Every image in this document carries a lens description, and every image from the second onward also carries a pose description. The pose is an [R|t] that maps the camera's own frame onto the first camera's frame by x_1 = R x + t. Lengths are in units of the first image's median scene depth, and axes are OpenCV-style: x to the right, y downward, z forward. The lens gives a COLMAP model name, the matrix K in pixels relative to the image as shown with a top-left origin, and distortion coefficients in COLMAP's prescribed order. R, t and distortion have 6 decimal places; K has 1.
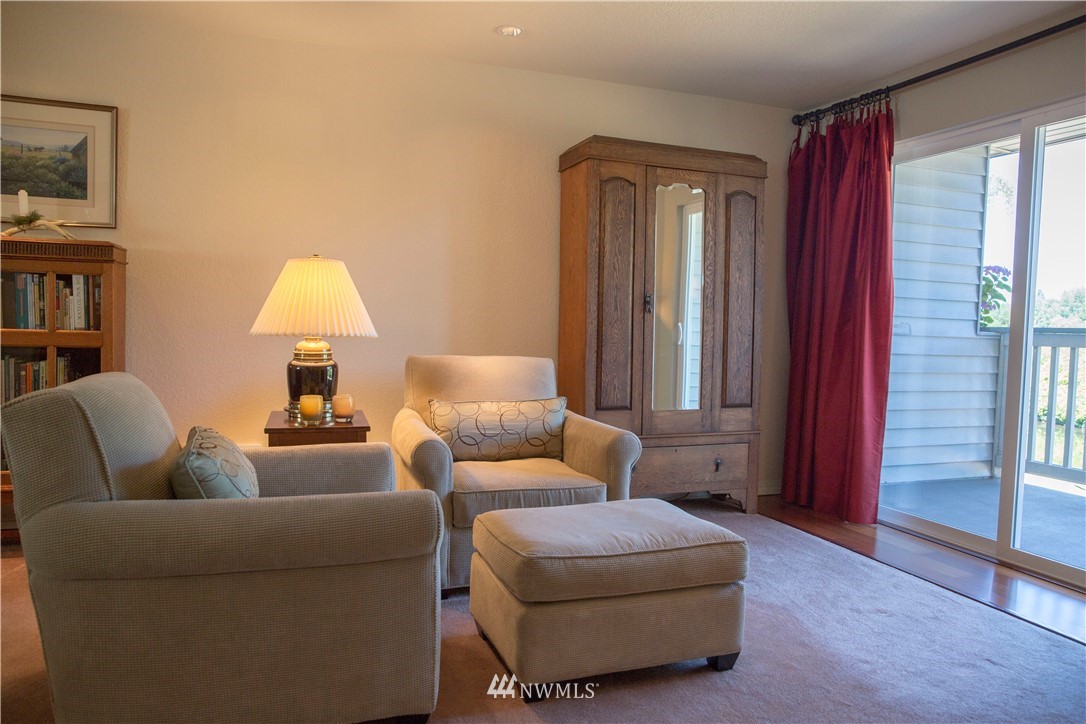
lens RADIAL K [[749.4, 0, 536.8], [0, 749.4, 359.1], [0, 0, 1]] dist [-0.102351, 0.084062]
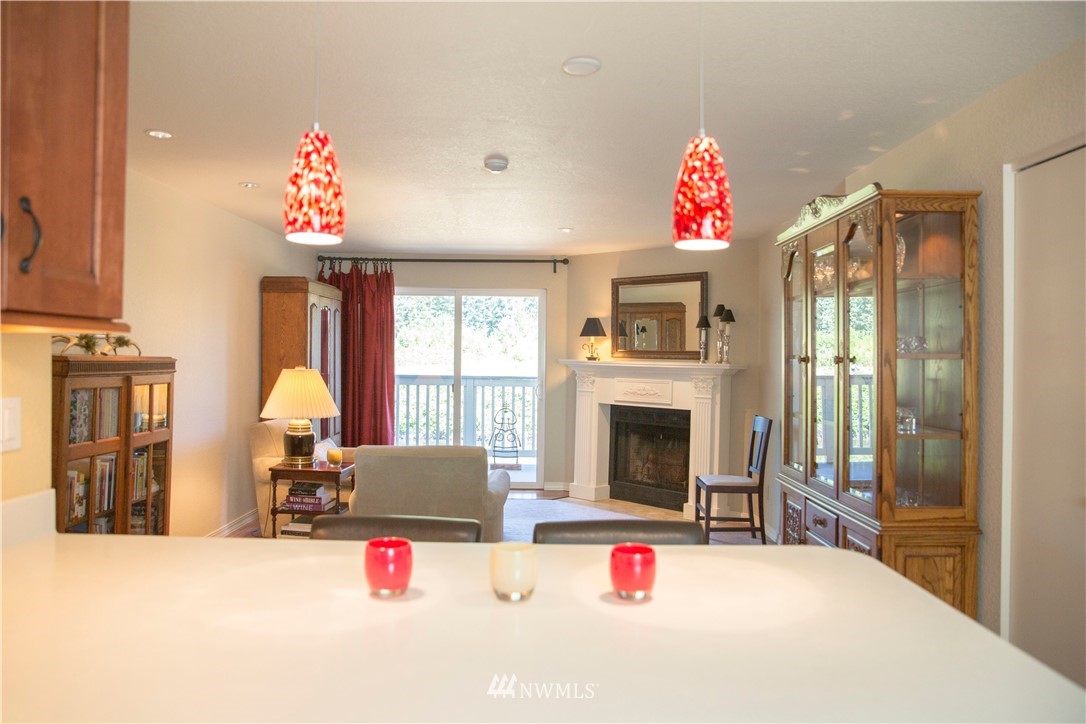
lens RADIAL K [[749.4, 0, 536.8], [0, 749.4, 359.1], [0, 0, 1]] dist [-0.102351, 0.084062]
pose [[0.332366, -0.029256, 0.942697, -1.536810], [0.042522, 0.998967, 0.016010, -0.146200], [-0.942192, 0.034764, 0.333266, -0.023135]]
